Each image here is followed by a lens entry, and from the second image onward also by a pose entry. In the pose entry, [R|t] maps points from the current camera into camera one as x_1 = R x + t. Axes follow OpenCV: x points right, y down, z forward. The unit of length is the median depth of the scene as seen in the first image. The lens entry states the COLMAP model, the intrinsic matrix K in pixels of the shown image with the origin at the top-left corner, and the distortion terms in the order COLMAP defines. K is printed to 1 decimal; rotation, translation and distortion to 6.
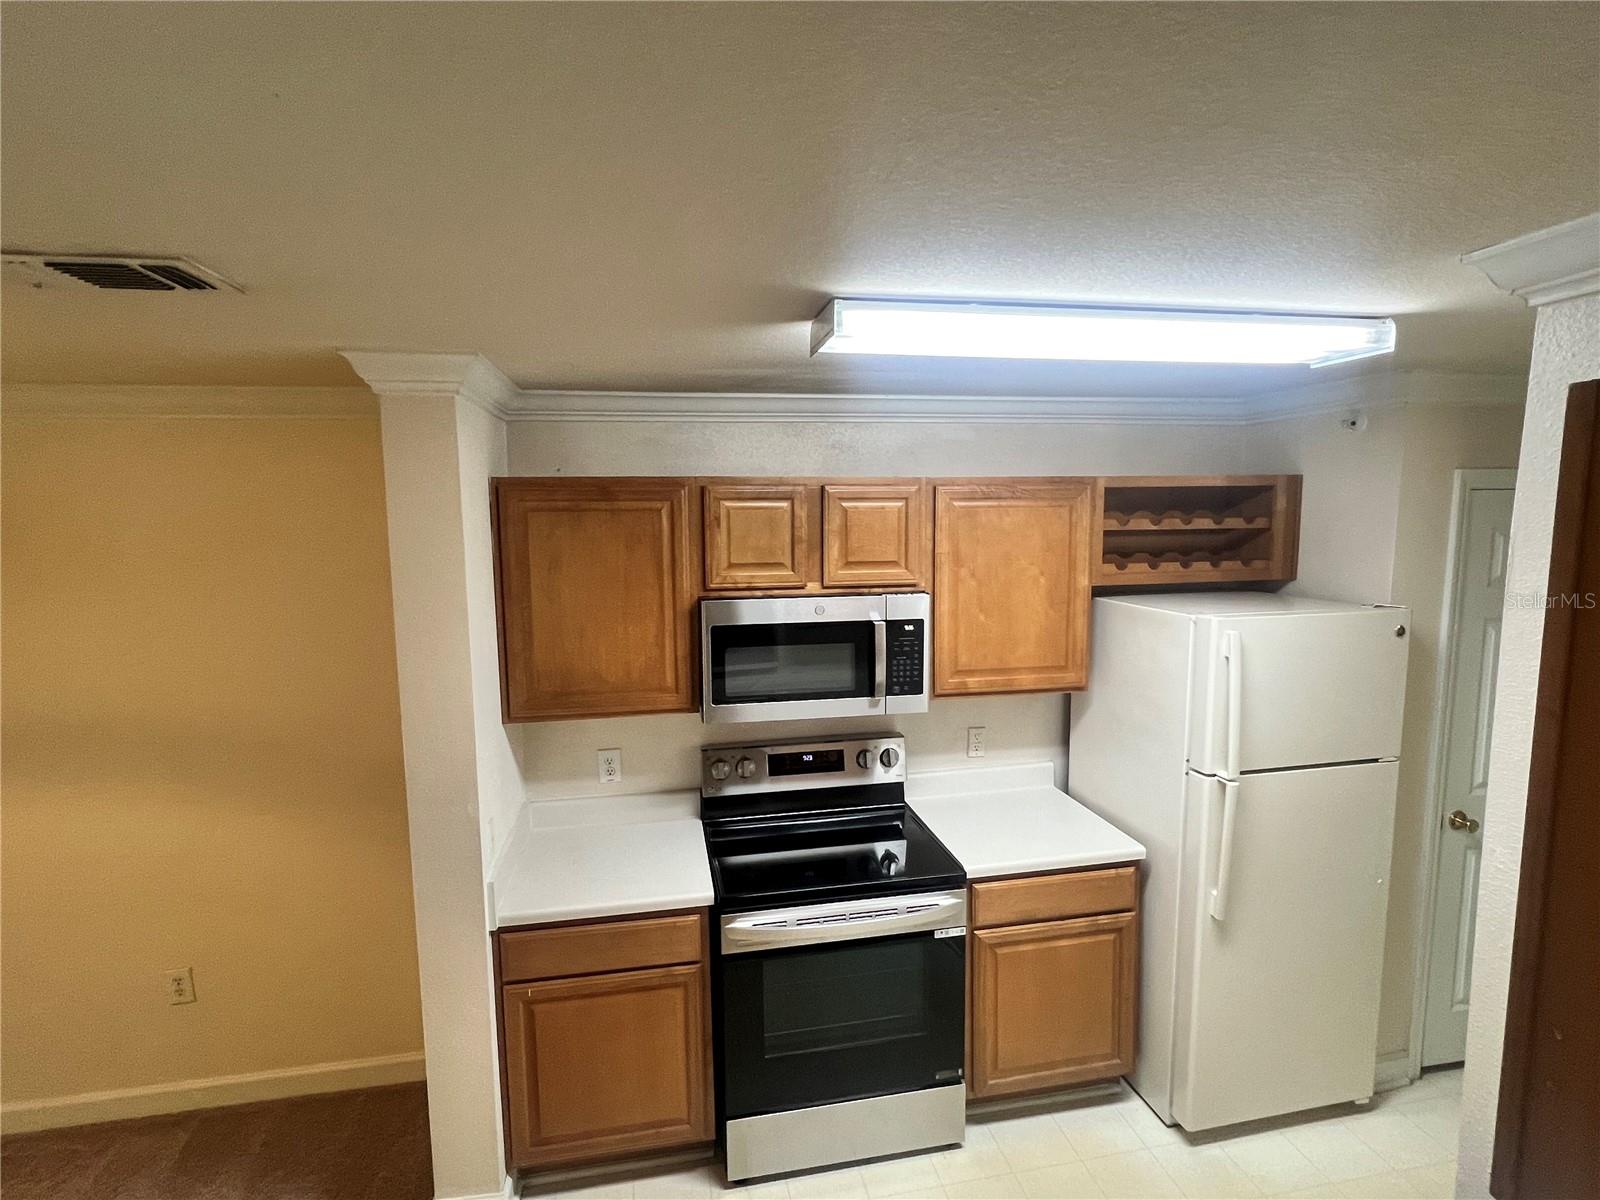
lens RADIAL K [[799.7, 0, 799.6], [0, 799.7, 599.6], [0, 0, 1]] dist [-0.007740, 0.001768]
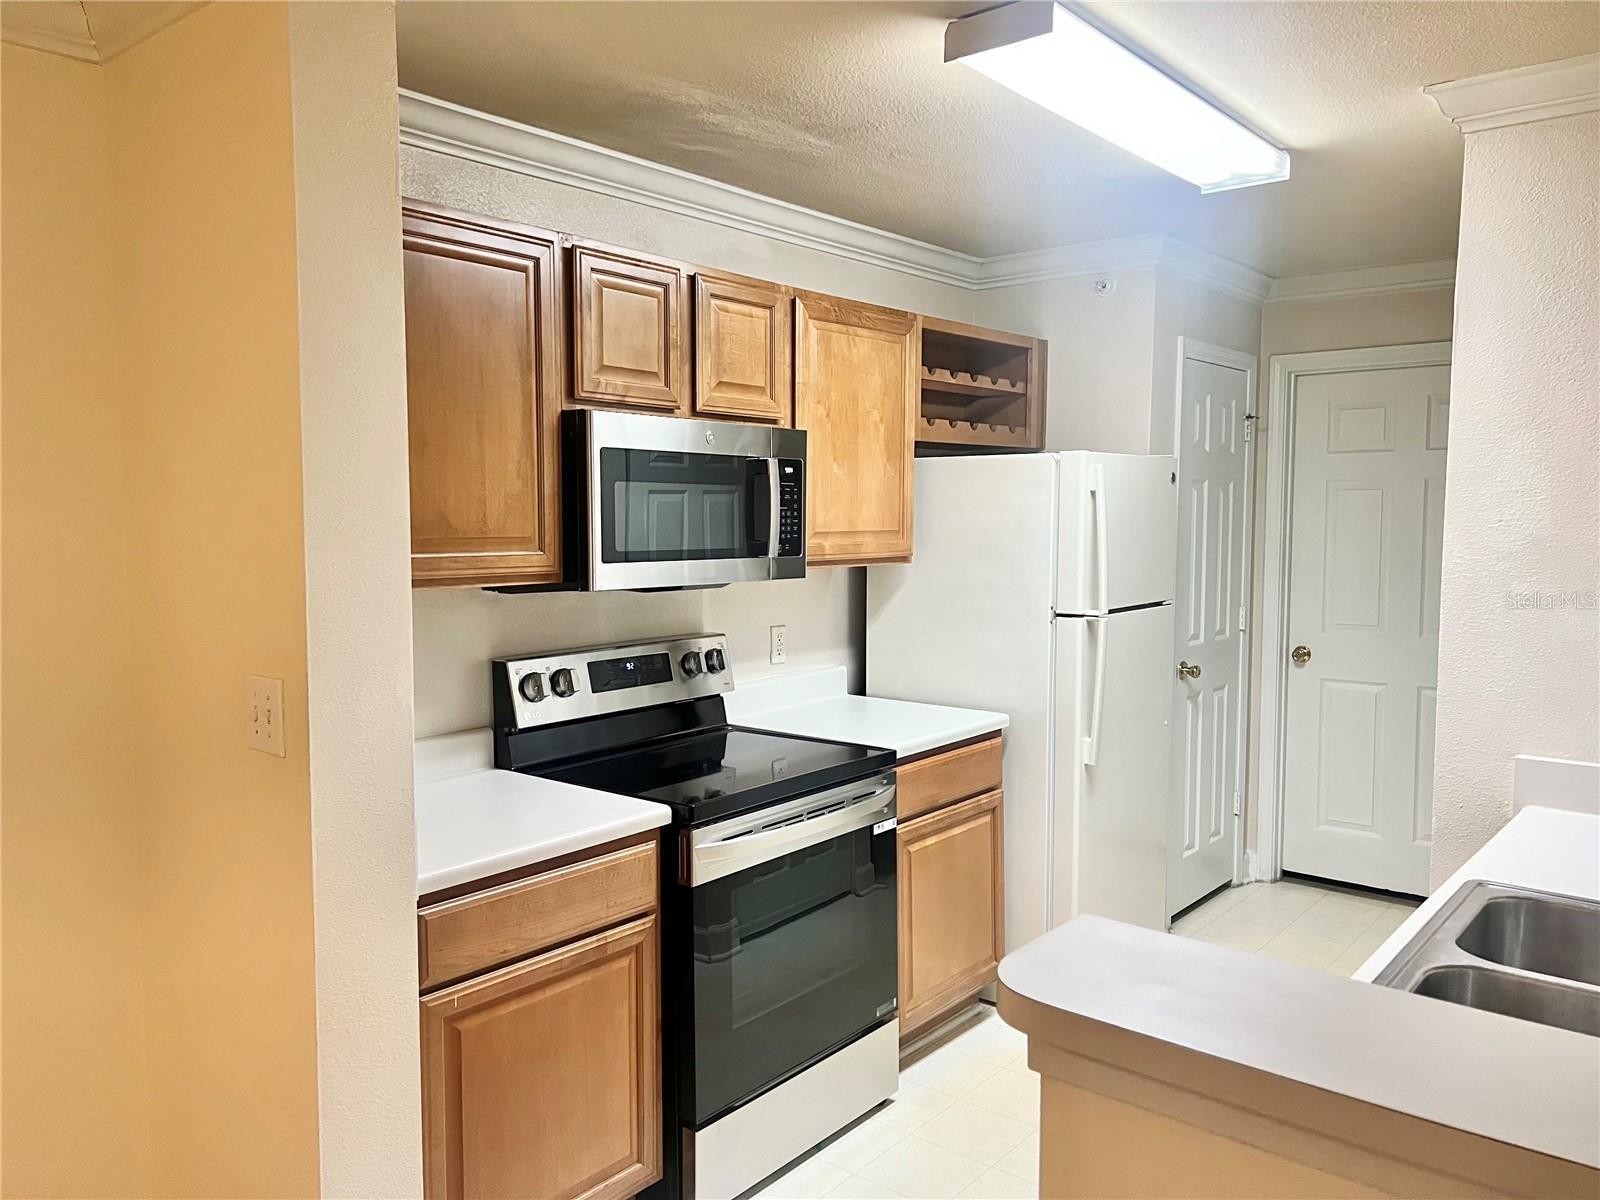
lens RADIAL K [[1199.9, 0, 795.3], [0, 1199.9, 600.9], [0, 0, 1]] dist [0.046226, -0.065030]
pose [[0.770525, -0.037934, 0.636280, -0.628565], [0.064199, 0.997770, -0.018259, 0.189643], [-0.634168, 0.054917, 0.771242, 0.082404]]
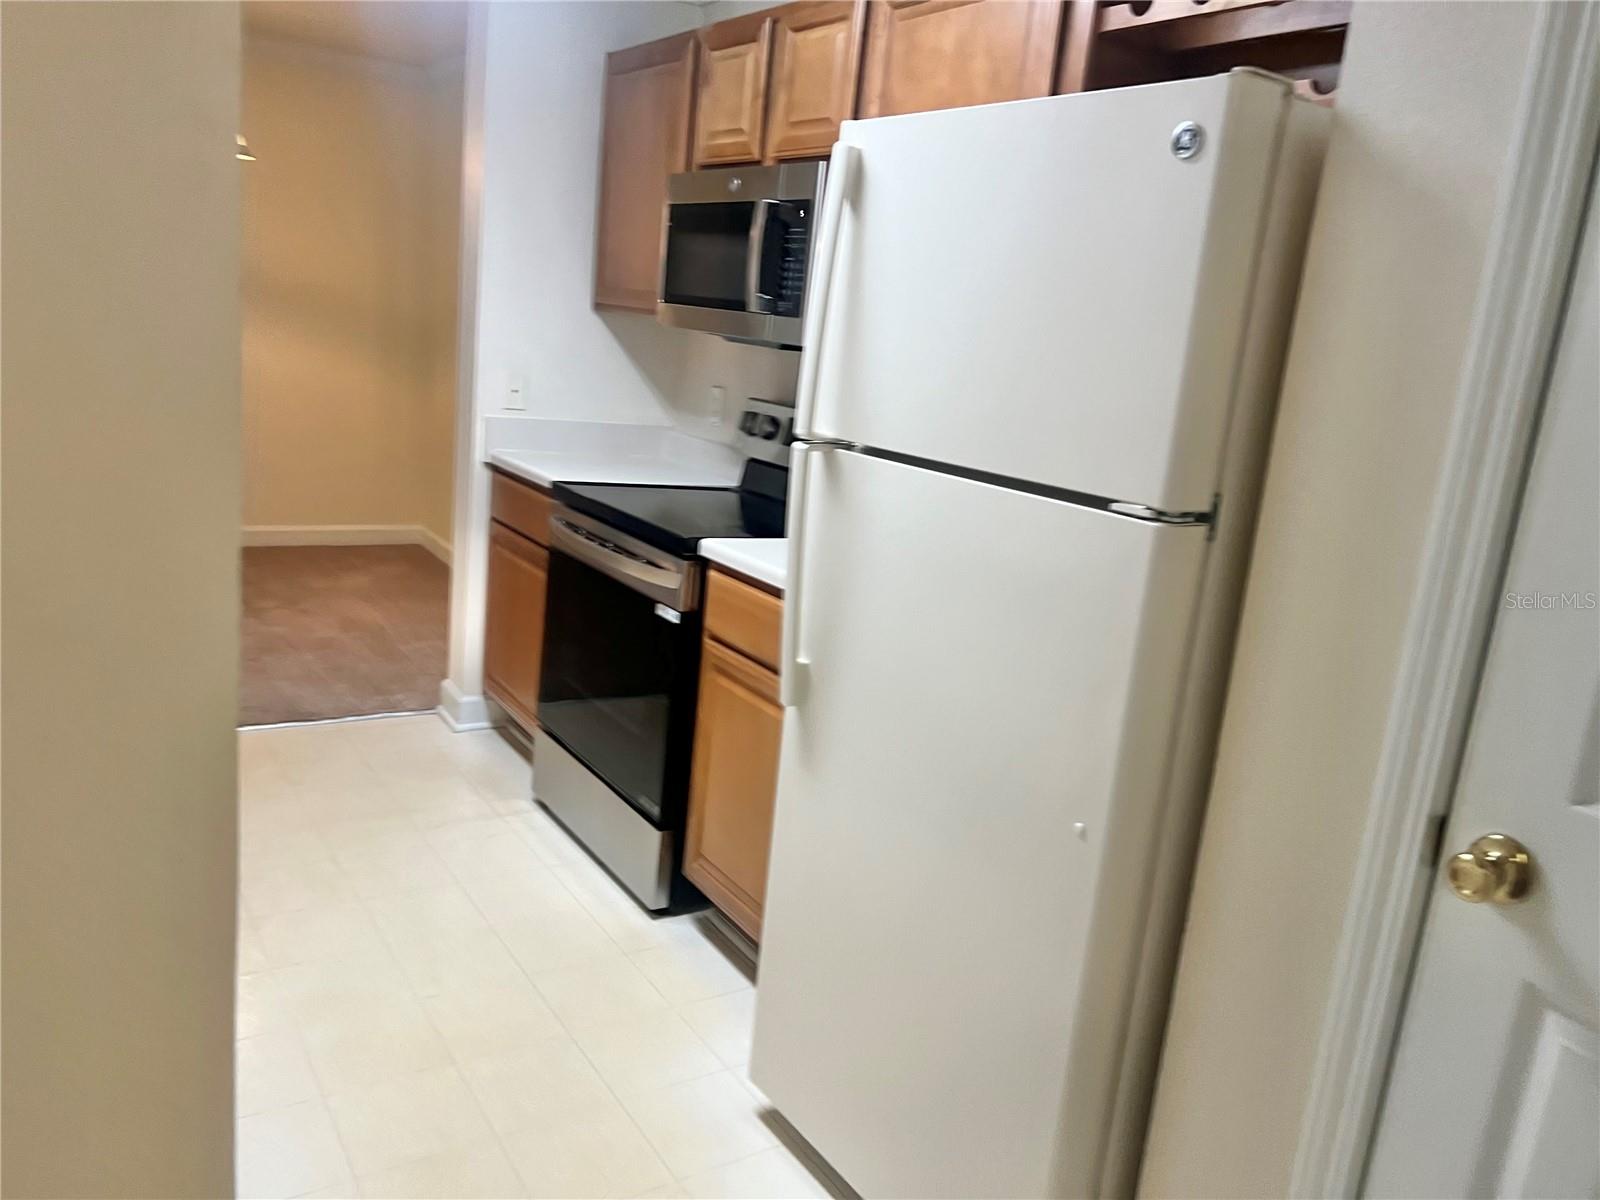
lens RADIAL K [[1199.9, 0, 796.8], [0, 1199.9, 604.6], [0, 0, 1]] dist [0.046226, -0.065030]
pose [[0.376759, 0.257648, -0.889758, 1.155568], [-0.207442, 0.959611, 0.190036, 0.163012], [0.902785, 0.112976, 0.414989, 0.609039]]
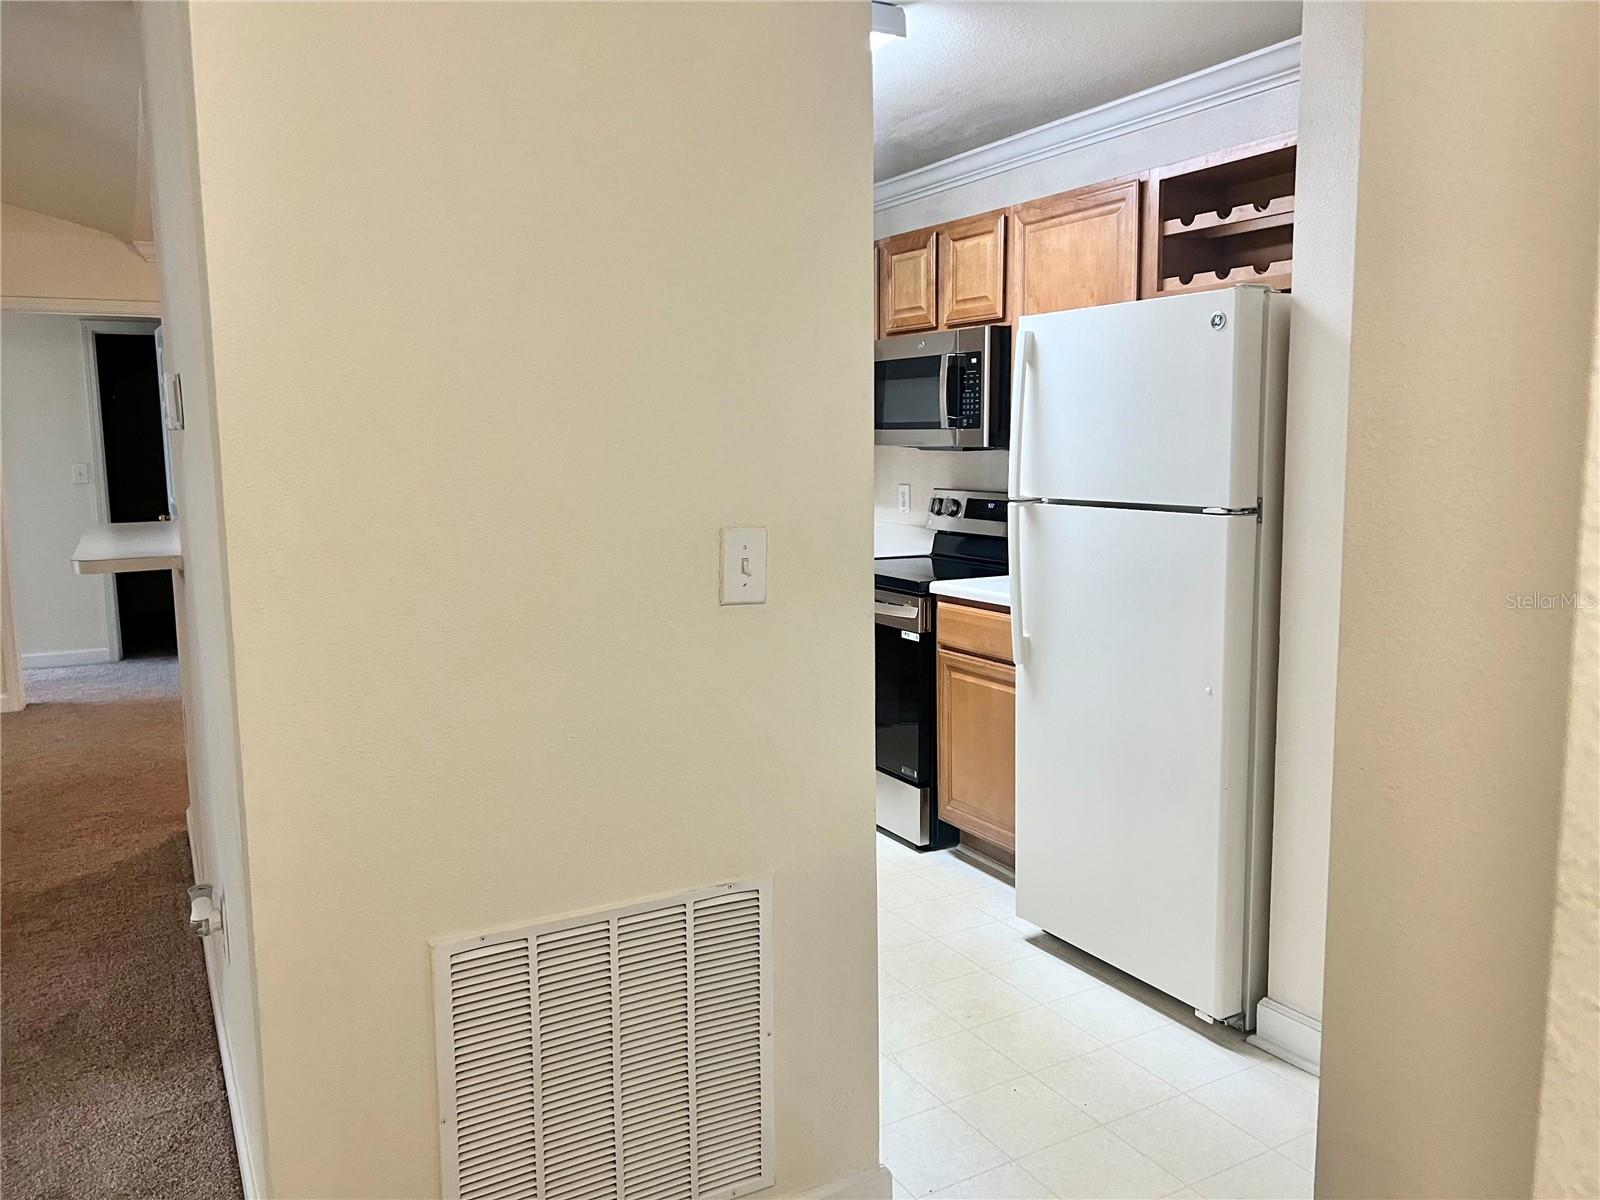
lens RADIAL K [[1199.9, 0, 812.4], [0, 1199.9, 602.9], [0, 0, 1]] dist [0.046226, -0.065030]
pose [[0.322362, 0.141145, -0.936035, 1.573724], [-0.098347, 0.988464, 0.115181, 0.186956], [0.941494, 0.054927, 0.332524, 0.311350]]
